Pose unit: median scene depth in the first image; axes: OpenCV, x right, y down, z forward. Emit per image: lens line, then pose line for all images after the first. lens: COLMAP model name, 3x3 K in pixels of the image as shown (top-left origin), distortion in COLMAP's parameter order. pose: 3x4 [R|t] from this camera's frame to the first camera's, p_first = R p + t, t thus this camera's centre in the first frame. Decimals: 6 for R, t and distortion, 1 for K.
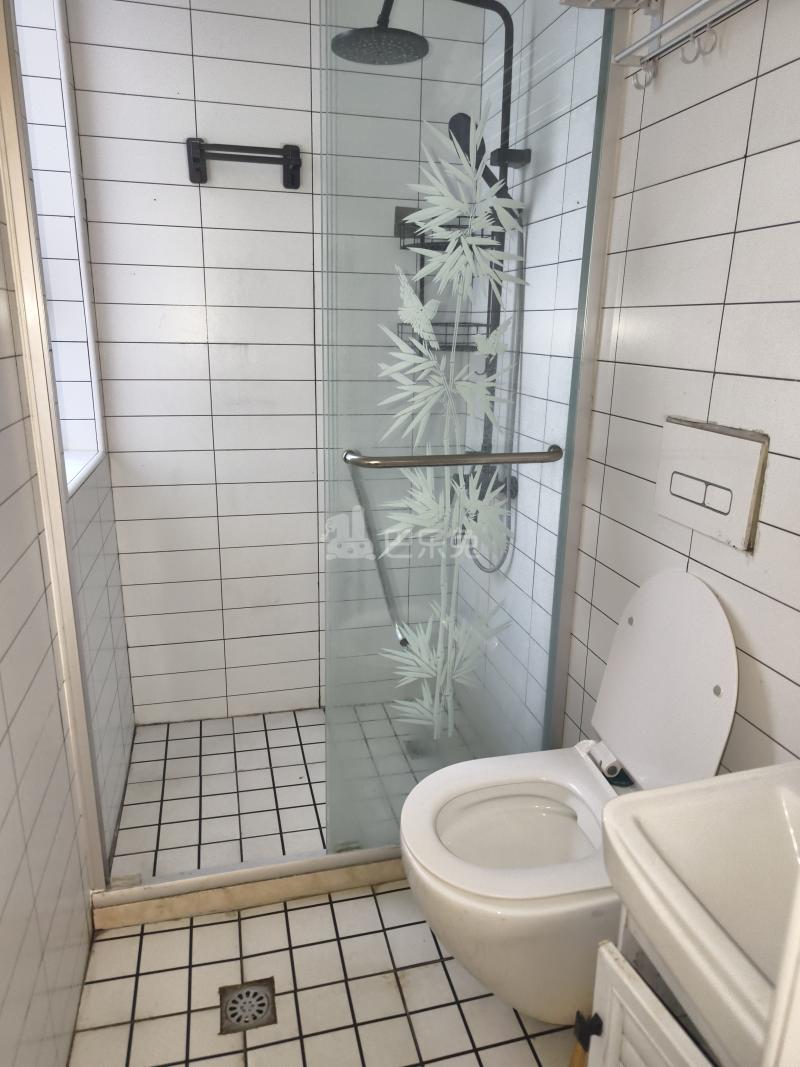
lens RADIAL K [[728.8, 0, 399.9], [0, 728.8, 531.5], [0, 0, 1]] dist [0.018293, -0.008951]
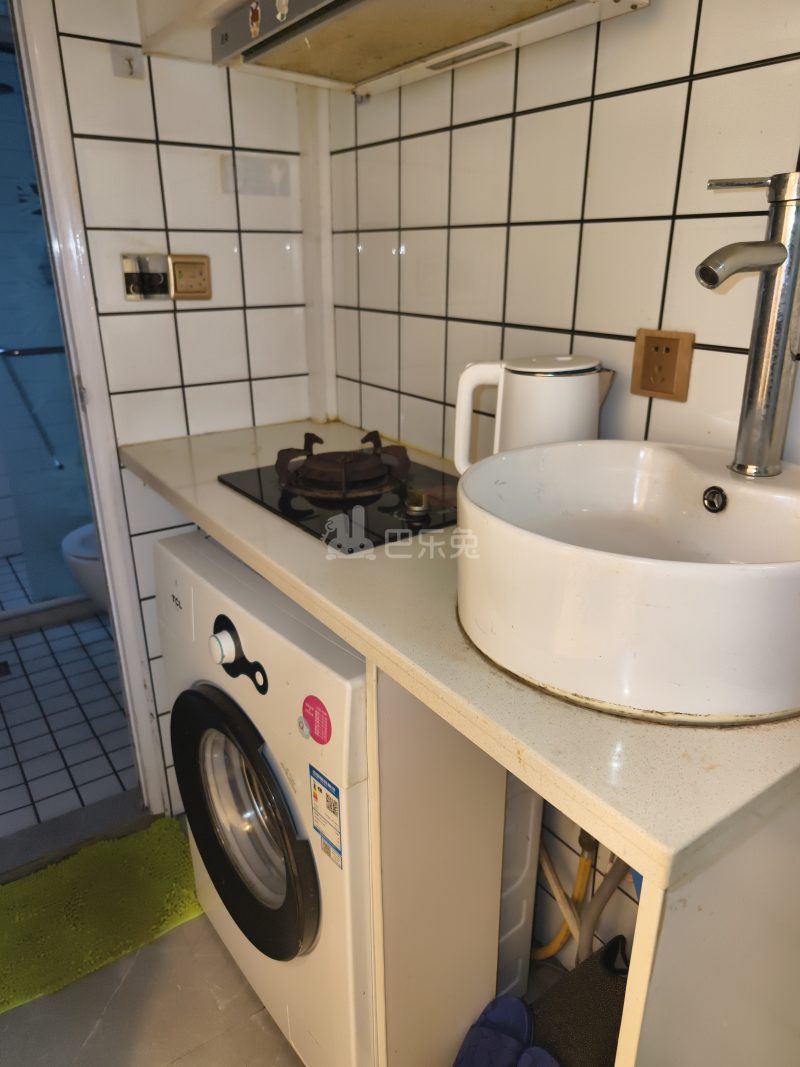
lens RADIAL K [[728.8, 0, 398.3], [0, 728.8, 537.9], [0, 0, 1]] dist [0.018293, -0.008951]
pose [[0.934435, -0.150884, 0.322592, 0.161352], [0.123456, 0.986887, 0.103981, 0.233059], [-0.334051, -0.057337, 0.940809, -0.834869]]
